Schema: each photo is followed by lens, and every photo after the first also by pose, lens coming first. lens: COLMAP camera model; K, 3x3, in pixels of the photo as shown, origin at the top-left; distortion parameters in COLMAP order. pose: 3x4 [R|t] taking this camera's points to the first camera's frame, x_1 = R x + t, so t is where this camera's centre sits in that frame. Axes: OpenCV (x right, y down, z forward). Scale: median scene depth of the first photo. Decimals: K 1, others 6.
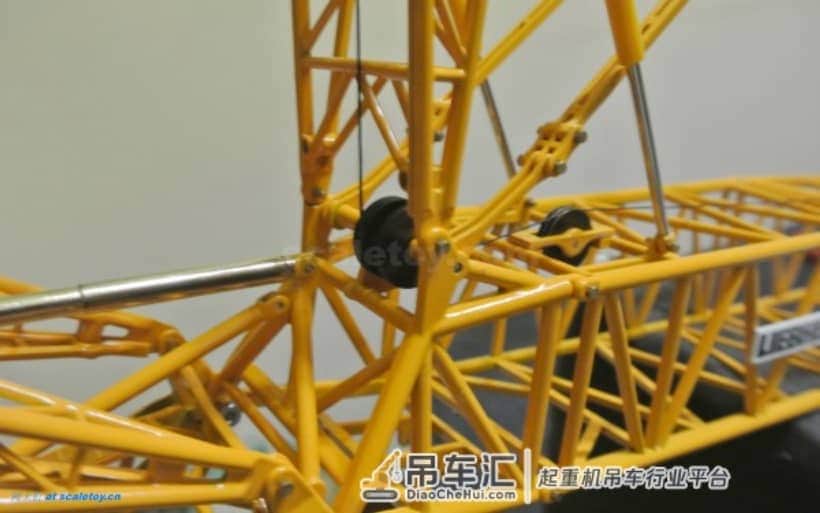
lens RADIAL K [[743.1, 0, 410.2], [0, 743.1, 256.7], [0, 0, 1]] dist [0.003011, 0.000000]
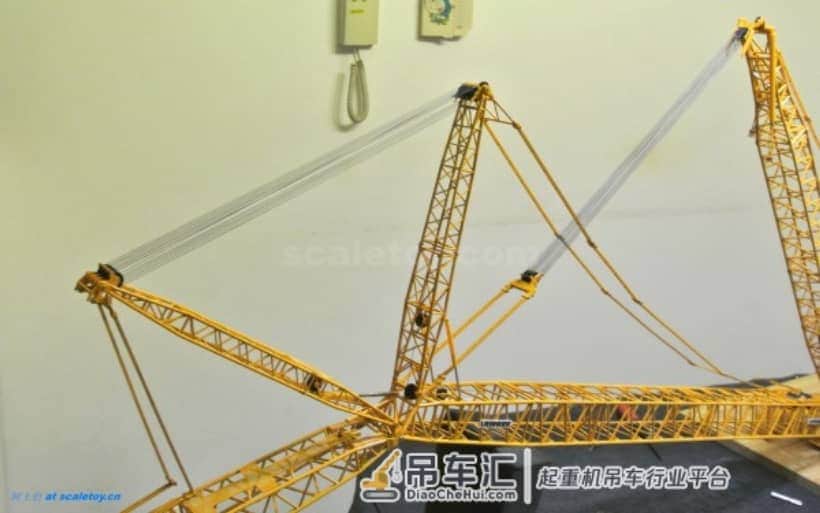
lens RADIAL K [[743.1, 0, 409.8], [0, 743.1, 256.7], [0, 0, 1]] dist [0.003011, 0.000000]
pose [[0.990414, 0.121714, 0.065314, -0.536582], [-0.109519, 0.980082, -0.165666, -0.086081], [-0.084177, 0.156925, 0.984017, -4.801573]]
